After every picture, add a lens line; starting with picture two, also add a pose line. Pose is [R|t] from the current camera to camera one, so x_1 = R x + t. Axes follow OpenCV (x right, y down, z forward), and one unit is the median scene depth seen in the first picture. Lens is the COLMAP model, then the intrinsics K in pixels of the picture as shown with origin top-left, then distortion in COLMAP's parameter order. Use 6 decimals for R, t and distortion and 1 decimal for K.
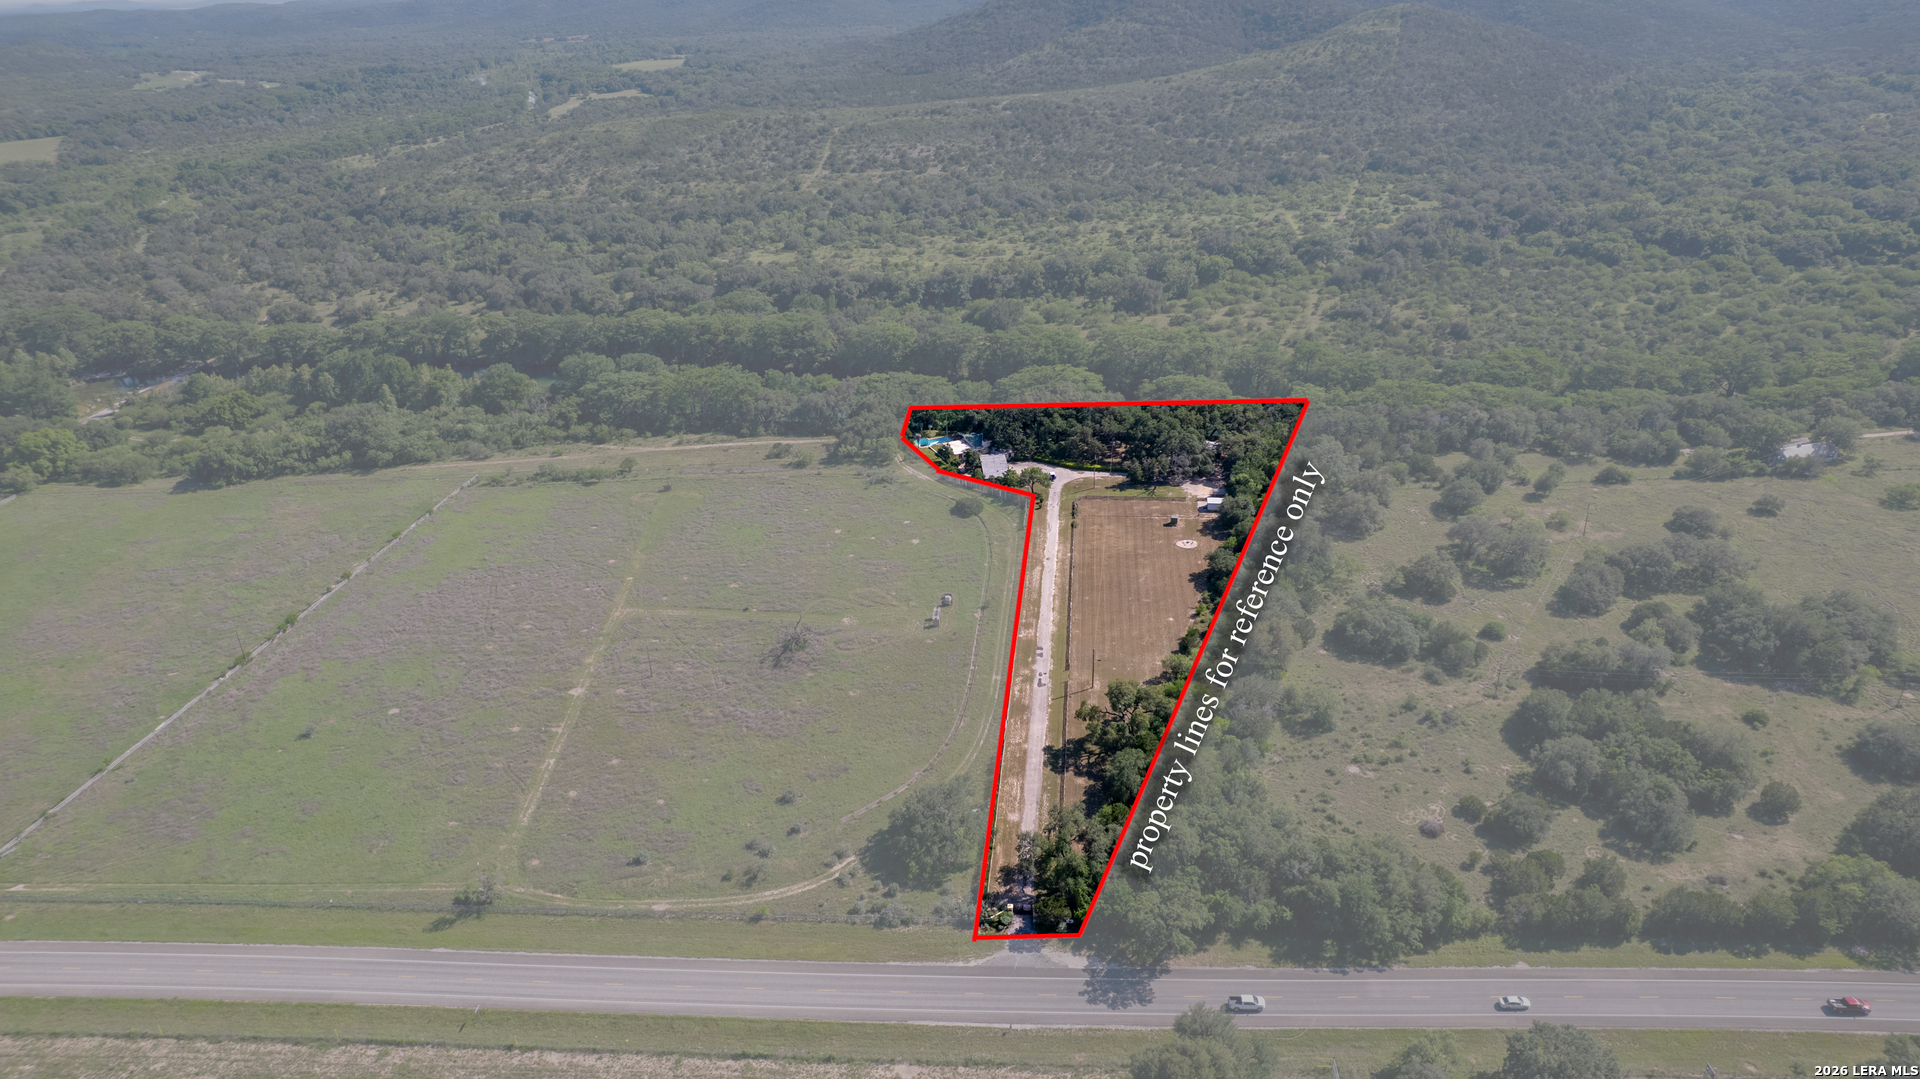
lens RADIAL K [[1214.2, 0, 960.0], [0, 1214.2, 539.5], [0, 0, 1]] dist [-0.050419, -0.000139]
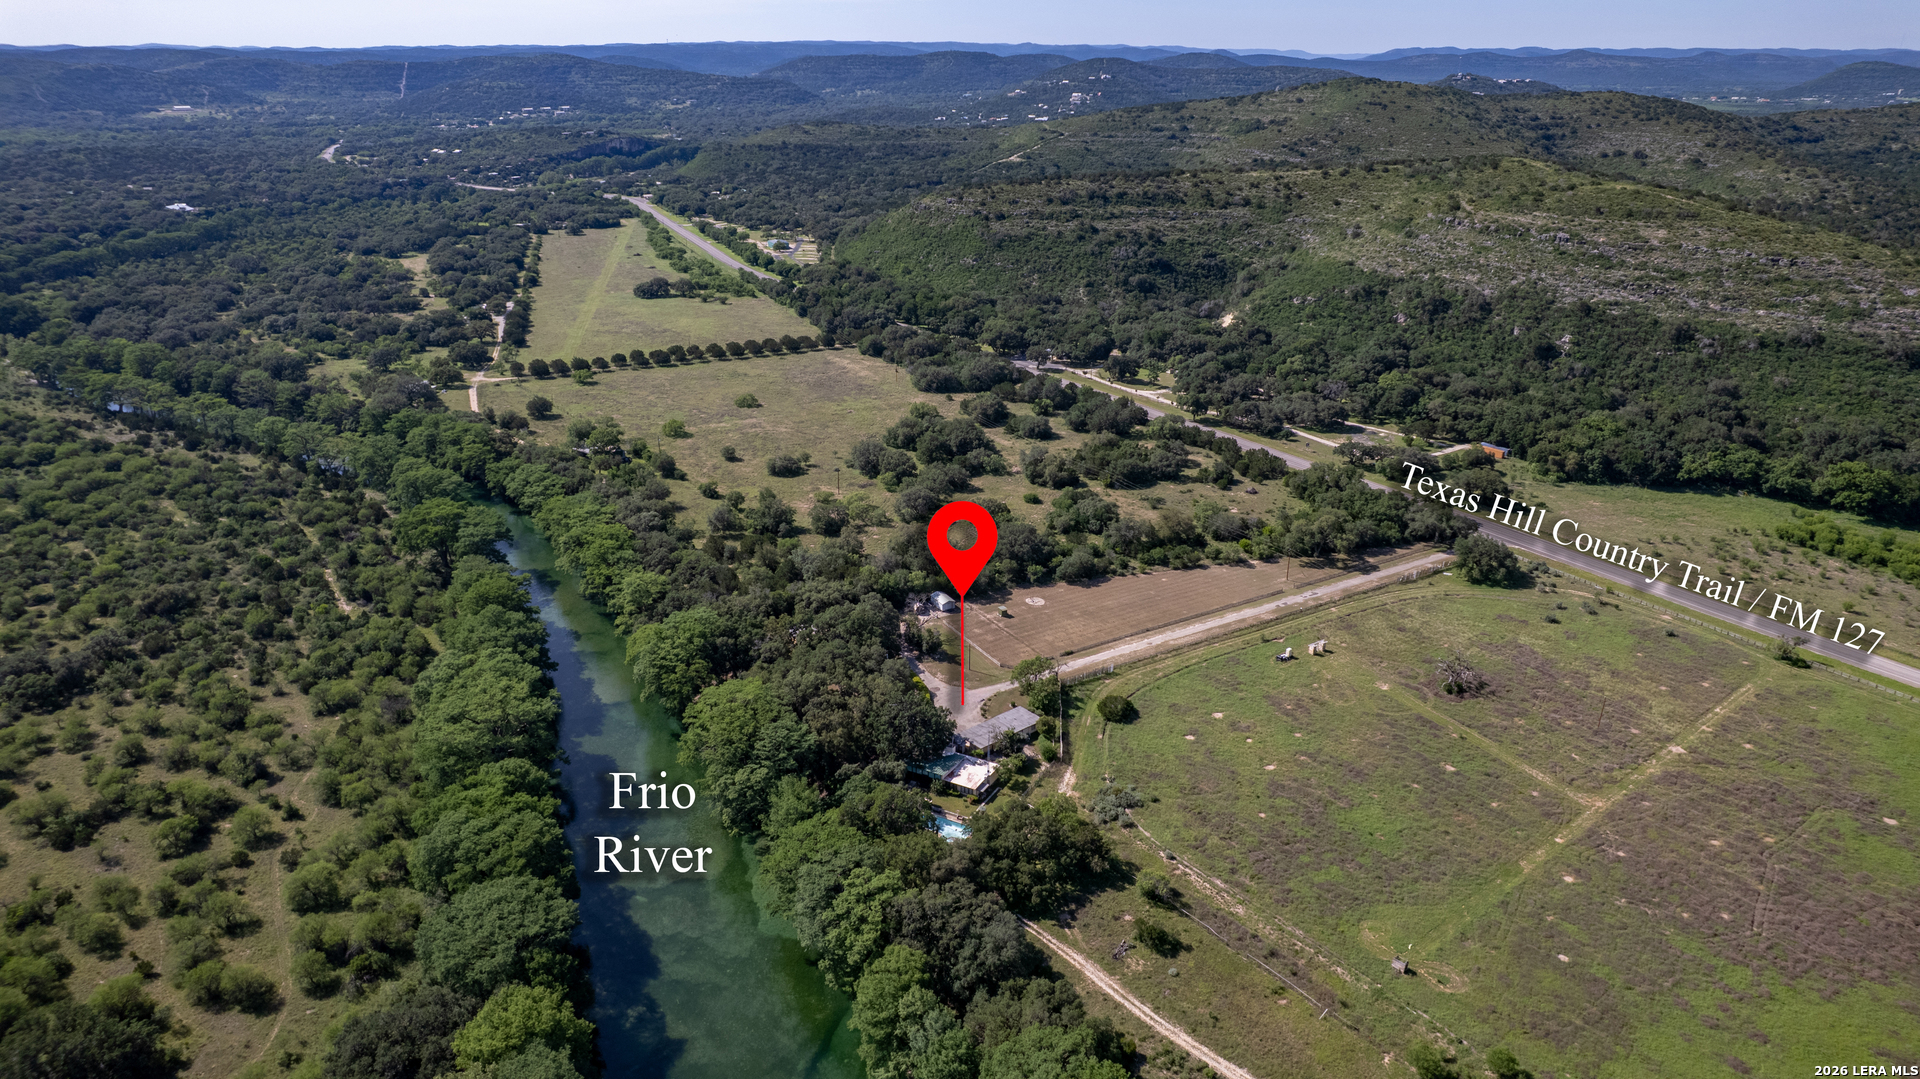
lens RADIAL K [[1238.2, 0, 952.0], [0, 1238.2, 535.7], [0, 0, 1]] dist [-0.069615, 0.057228]
pose [[-0.599478, -0.272153, 0.752701, -0.532019], [0.359473, 0.748686, 0.556999, -0.630175], [-0.715126, 0.604484, -0.350989, 1.335316]]
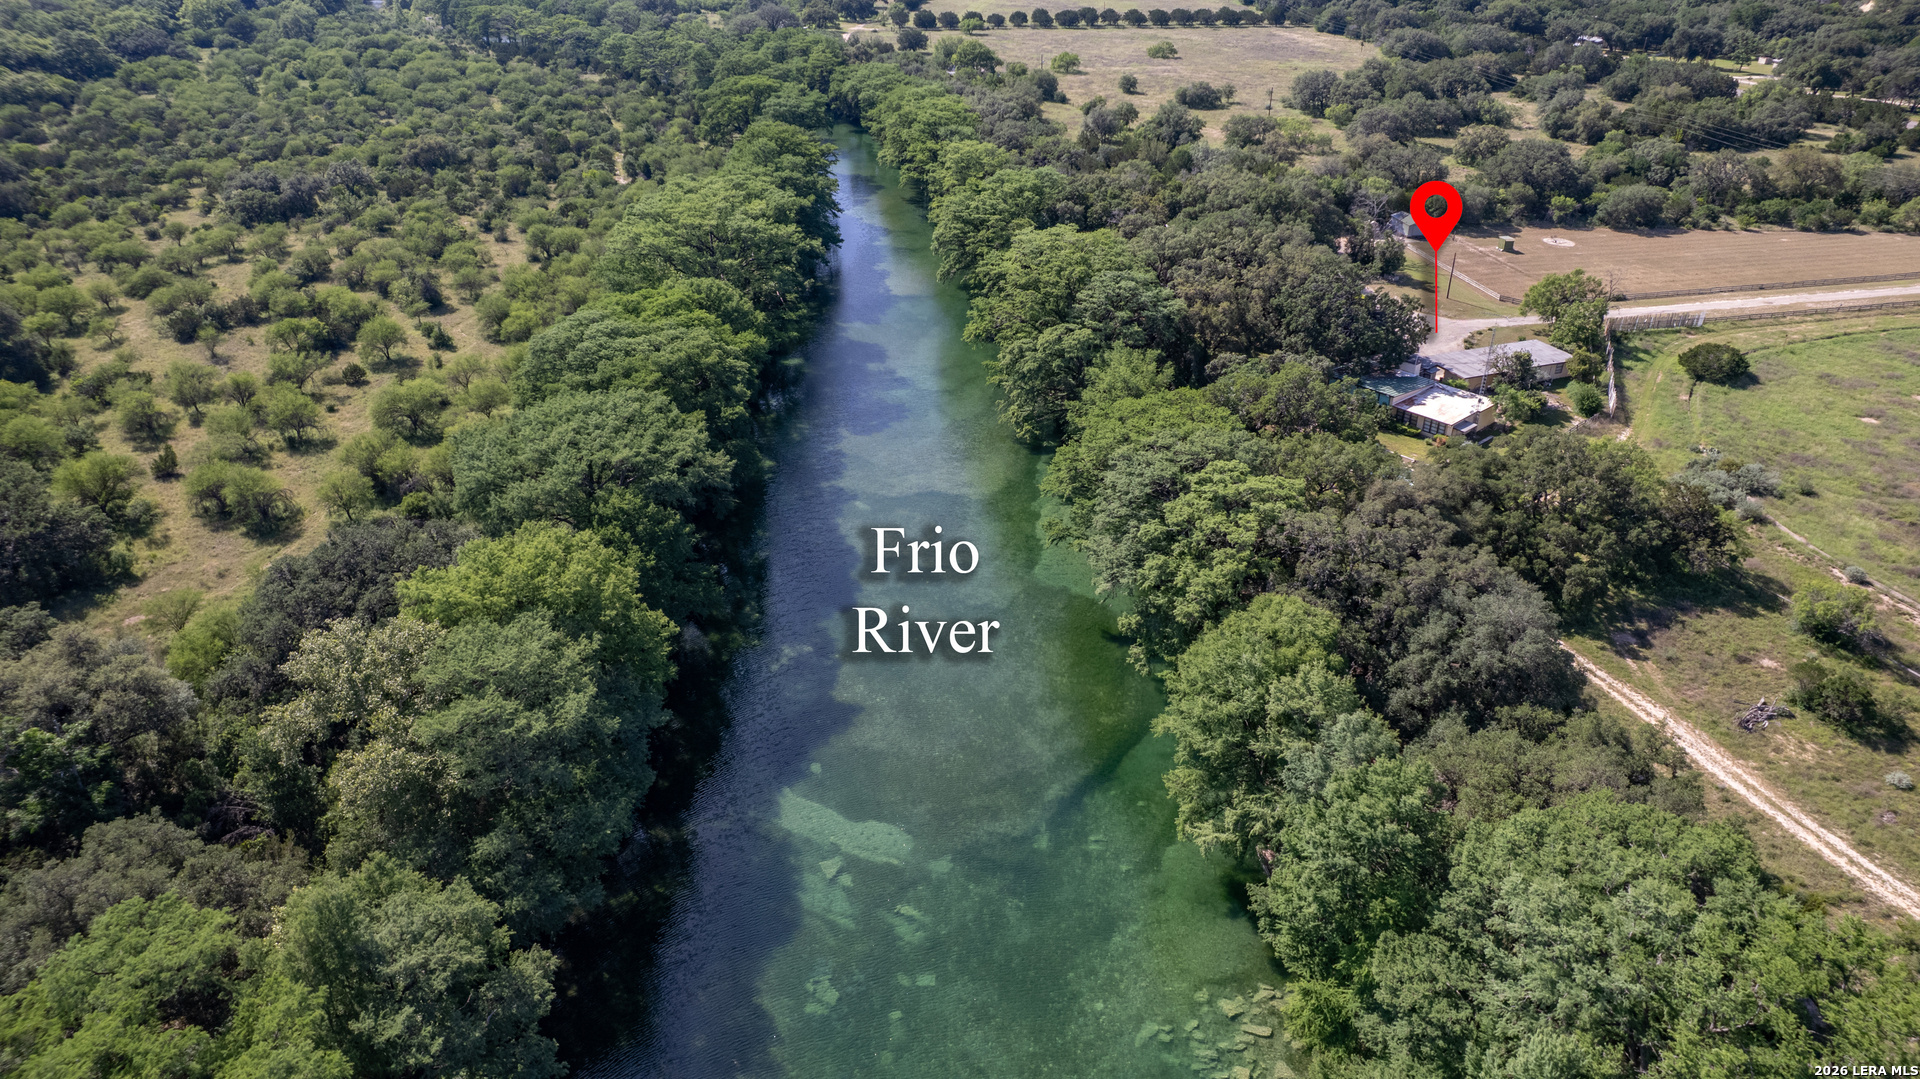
lens RADIAL K [[1238.2, 0, 952.0], [0, 1238.2, 535.7], [0, 0, 1]] dist [-0.069615, 0.057228]
pose [[-0.291437, -0.437082, 0.850896, -0.339035], [0.427063, 0.736494, 0.524589, -0.354652], [-0.855968, 0.516271, -0.027981, 1.331721]]
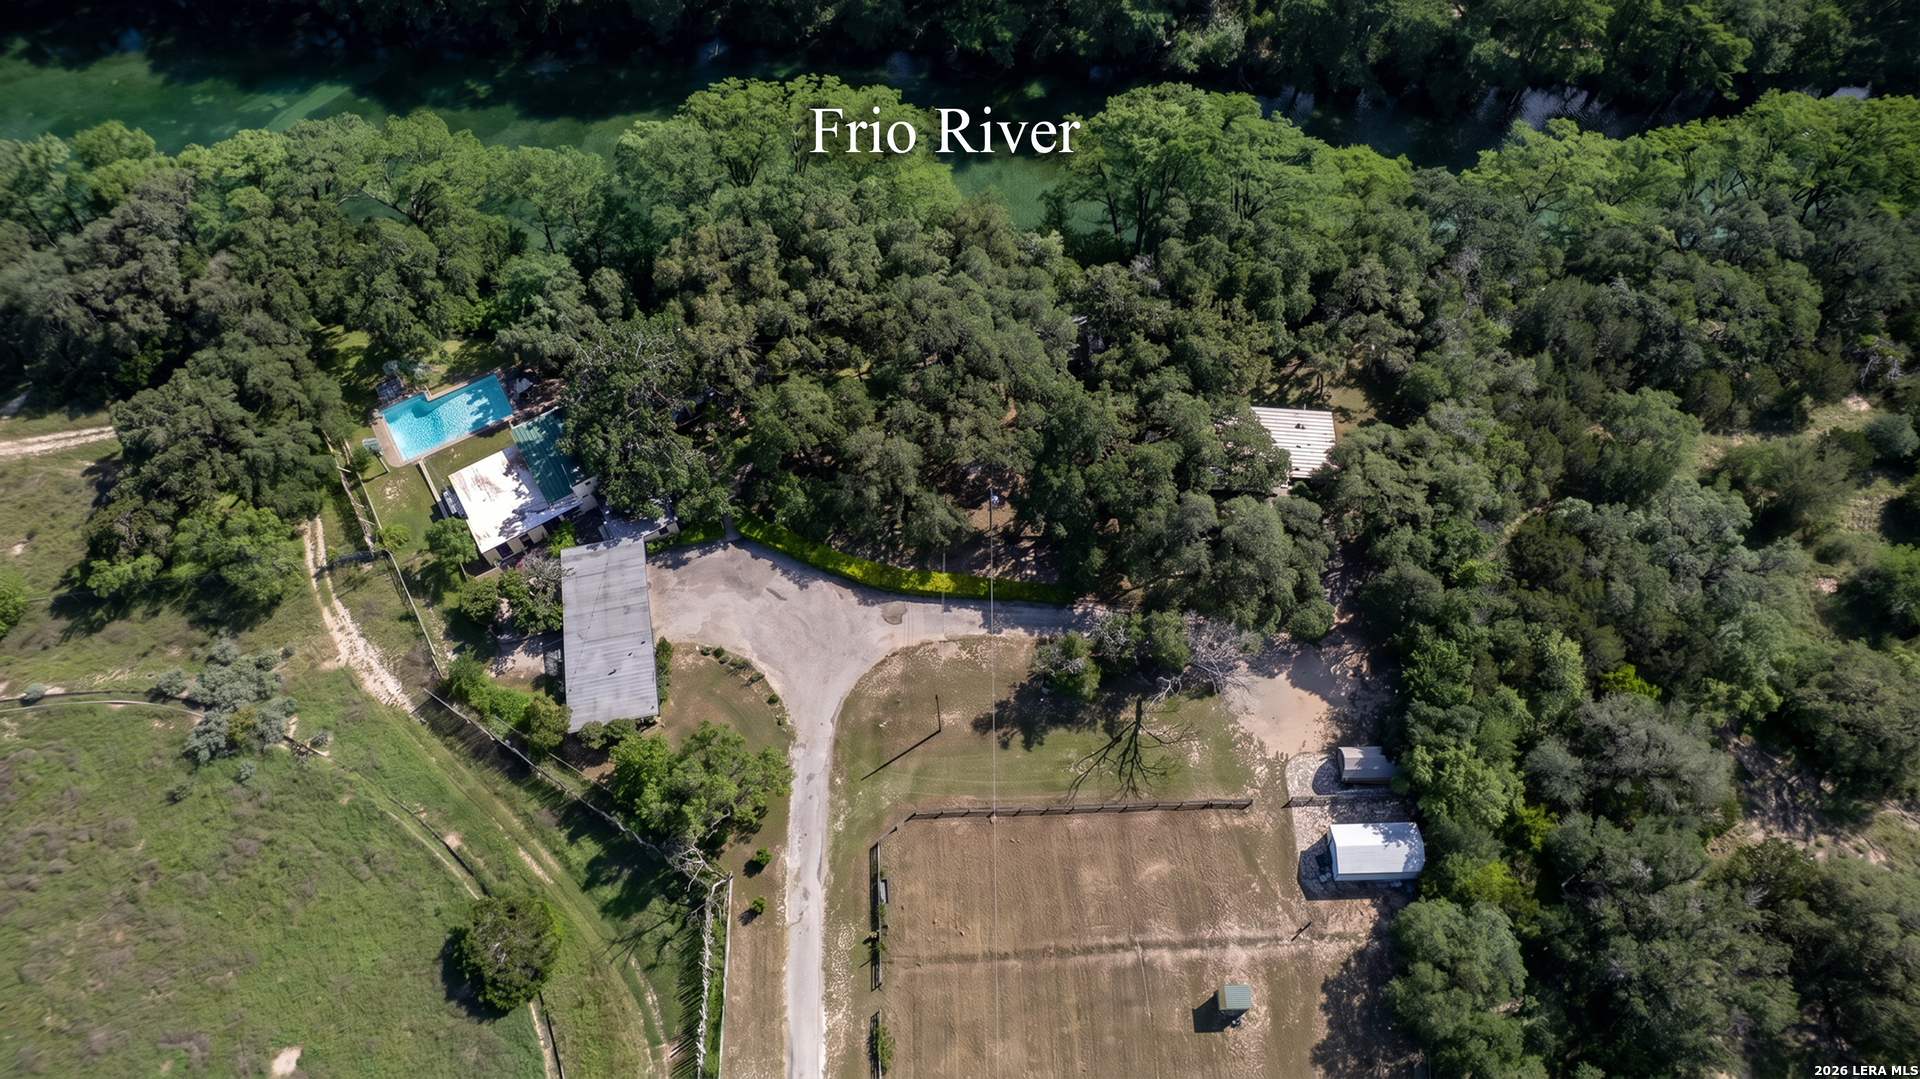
lens RADIAL K [[1238.2, 0, 952.0], [0, 1238.2, 535.7], [0, 0, 1]] dist [-0.069615, 0.057228]
pose [[0.990160, -0.112183, 0.083654, 0.099630], [0.051586, 0.848296, 0.527004, -0.261833], [-0.130084, -0.517503, 0.845736, 0.816651]]
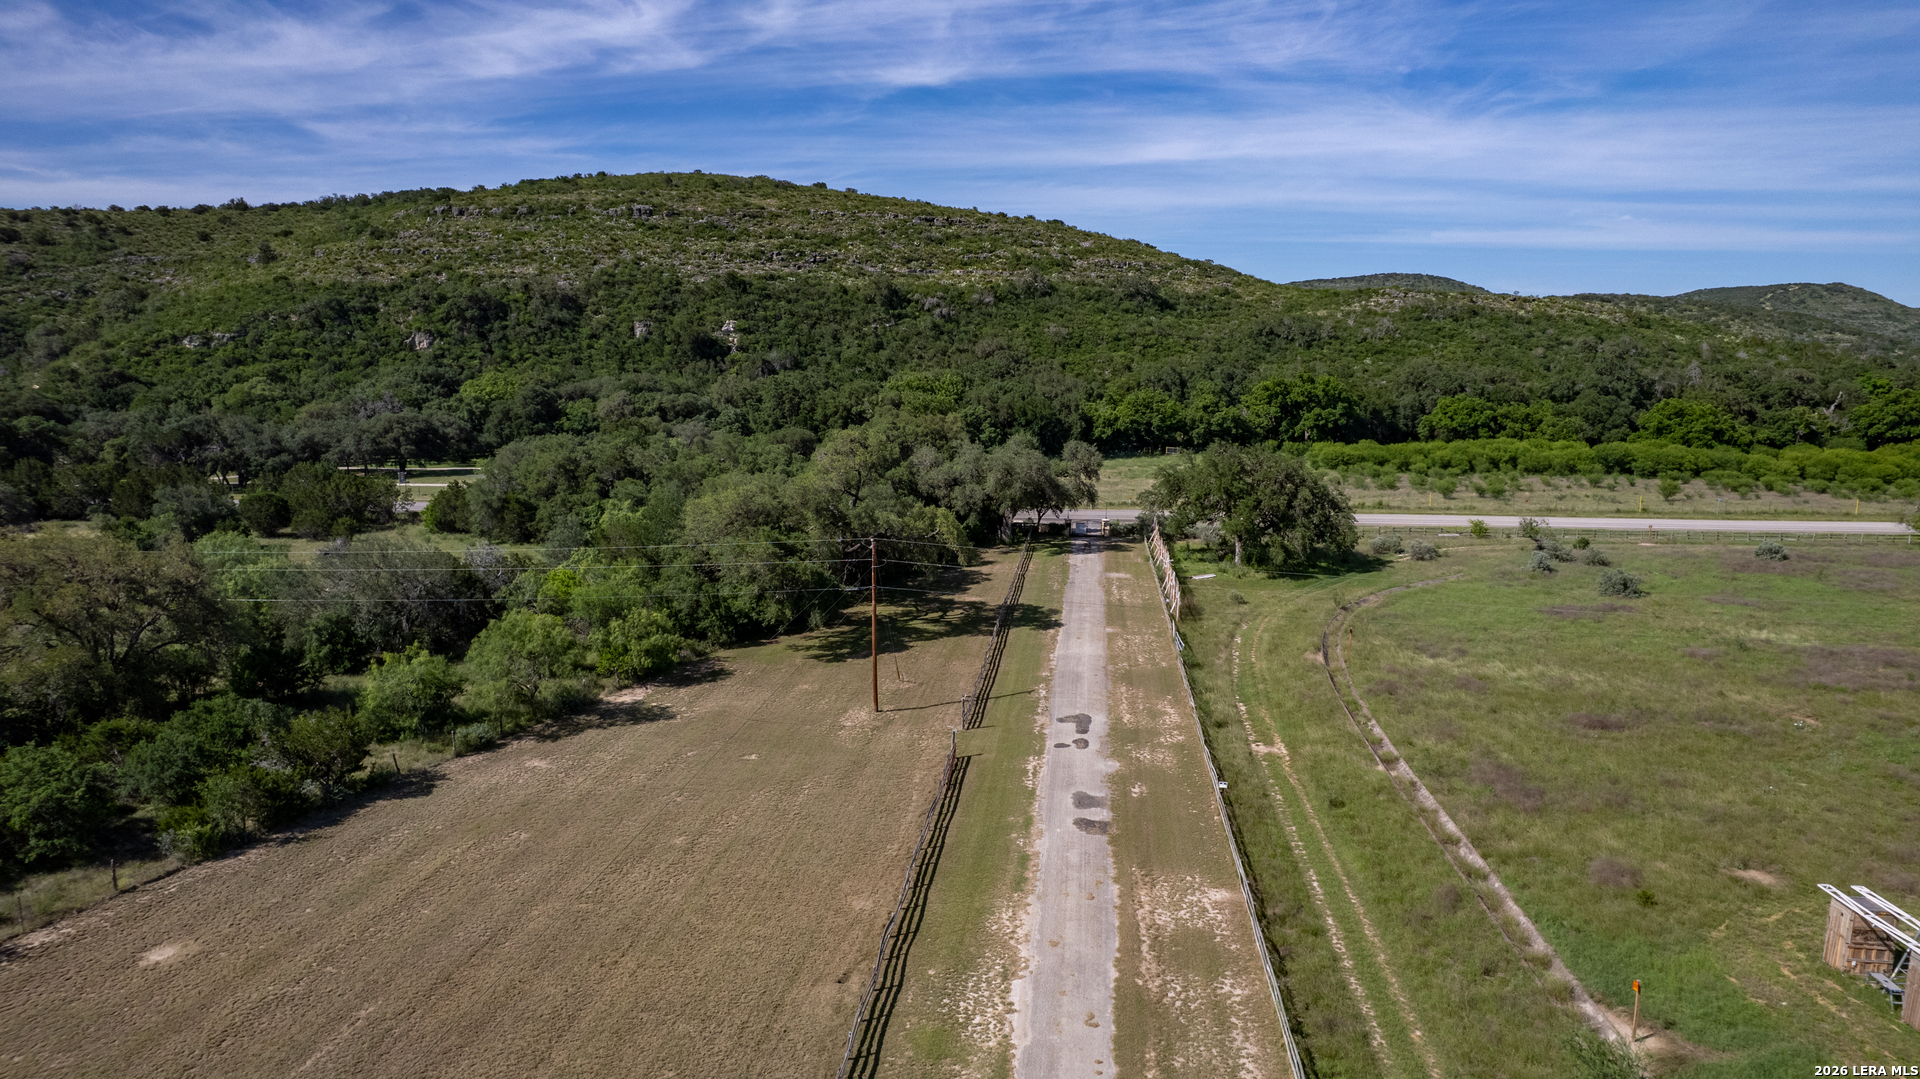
lens RADIAL K [[1238.2, 0, 952.0], [0, 1238.2, 535.7], [0, 0, 1]] dist [-0.069615, 0.057228]
pose [[-0.999608, 0.019771, 0.019834, 0.067949], [0.027489, 0.828080, 0.559936, -0.042711], [-0.005354, 0.560262, -0.828298, 0.930089]]
